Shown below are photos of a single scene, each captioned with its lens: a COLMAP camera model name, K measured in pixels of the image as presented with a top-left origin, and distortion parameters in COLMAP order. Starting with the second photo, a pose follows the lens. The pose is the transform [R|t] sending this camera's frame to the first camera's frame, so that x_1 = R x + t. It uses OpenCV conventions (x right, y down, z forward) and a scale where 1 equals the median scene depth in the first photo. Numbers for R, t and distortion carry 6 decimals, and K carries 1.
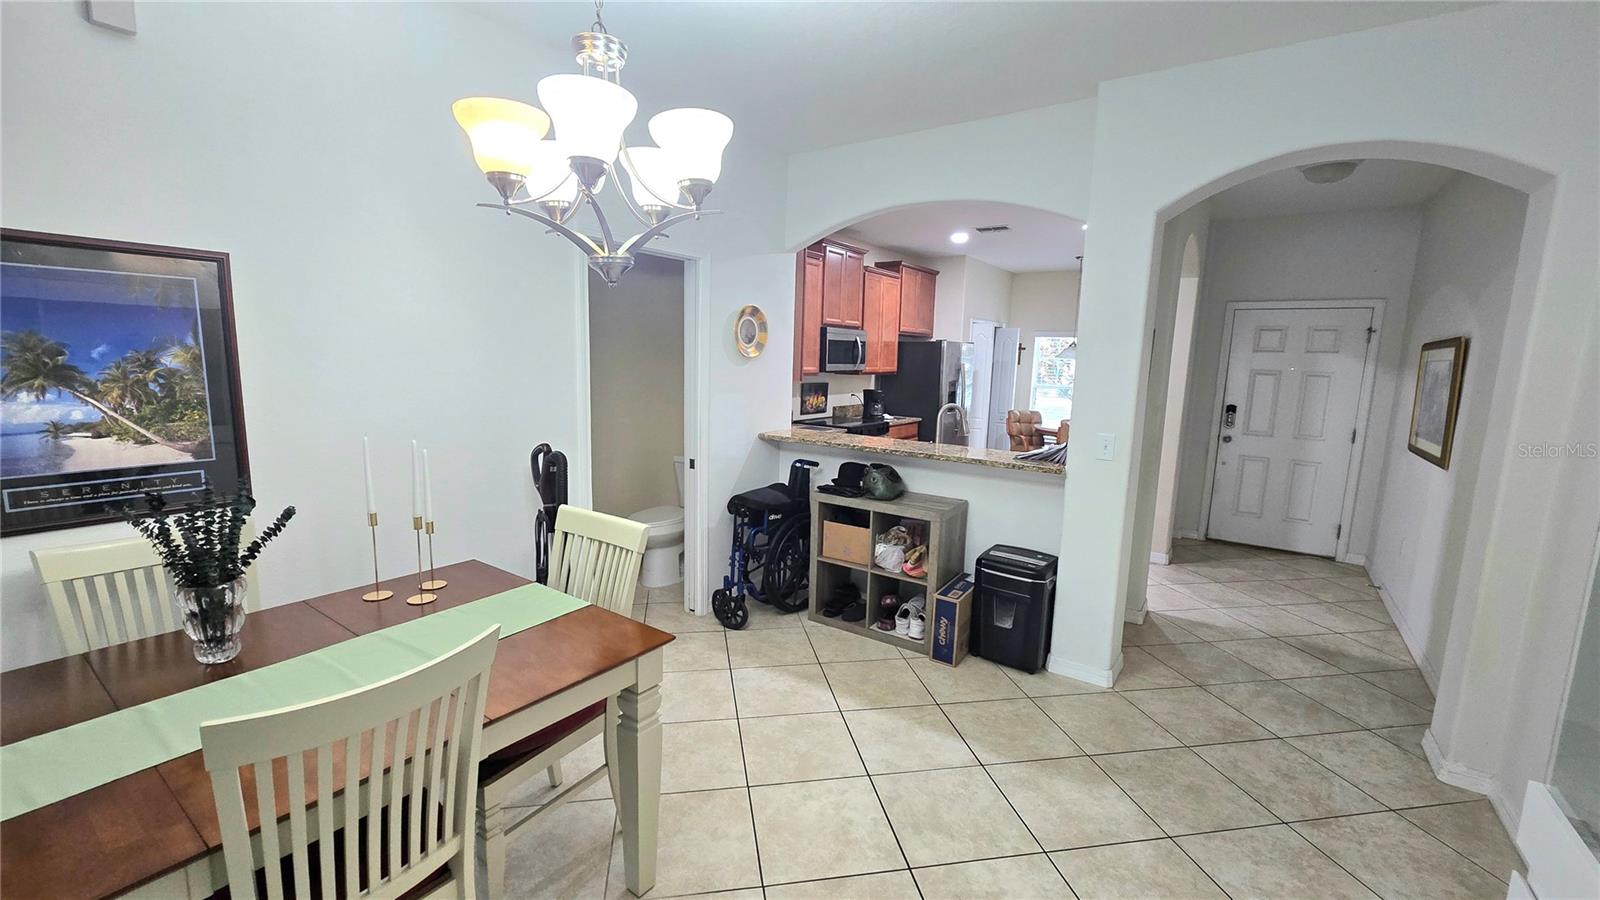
lens RADIAL K [[647.0, 0, 800.3], [0, 647.0, 457.3], [0, 0, 1]] dist [-0.008837, -0.000019]
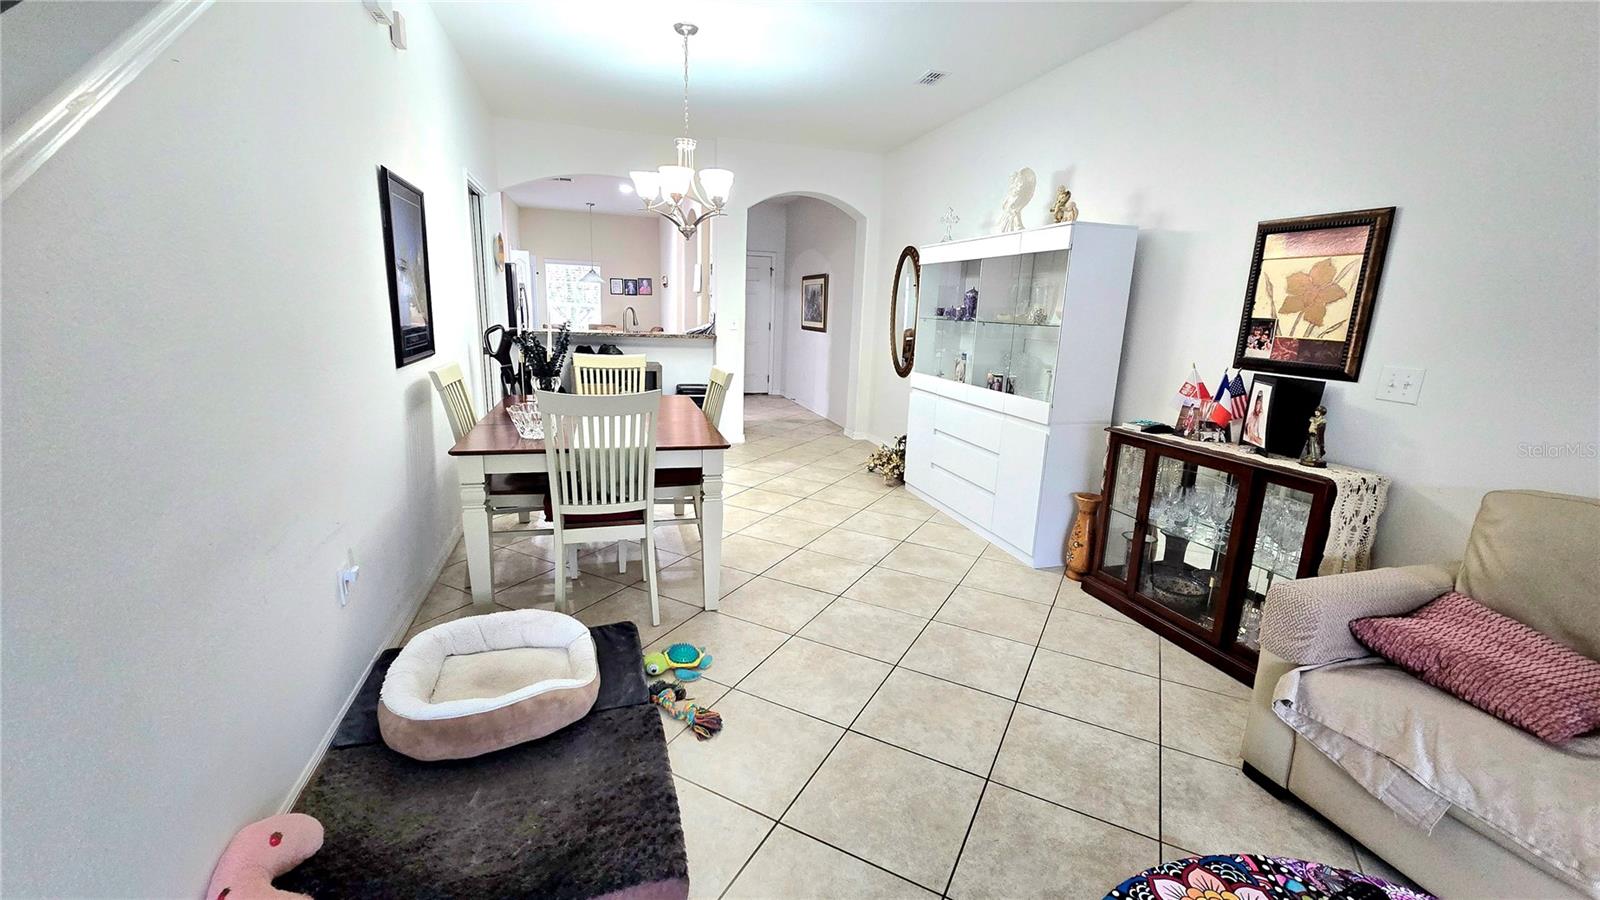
lens RADIAL K [[647.0, 0, 803.7], [0, 647.0, 454.0], [0, 0, 1]] dist [-0.008837, -0.000019]
pose [[0.612427, -0.177177, 0.770416, -0.517016], [0.100332, 0.984100, 0.146563, 0.055593], [-0.784134, -0.012462, 0.620466, -0.218939]]
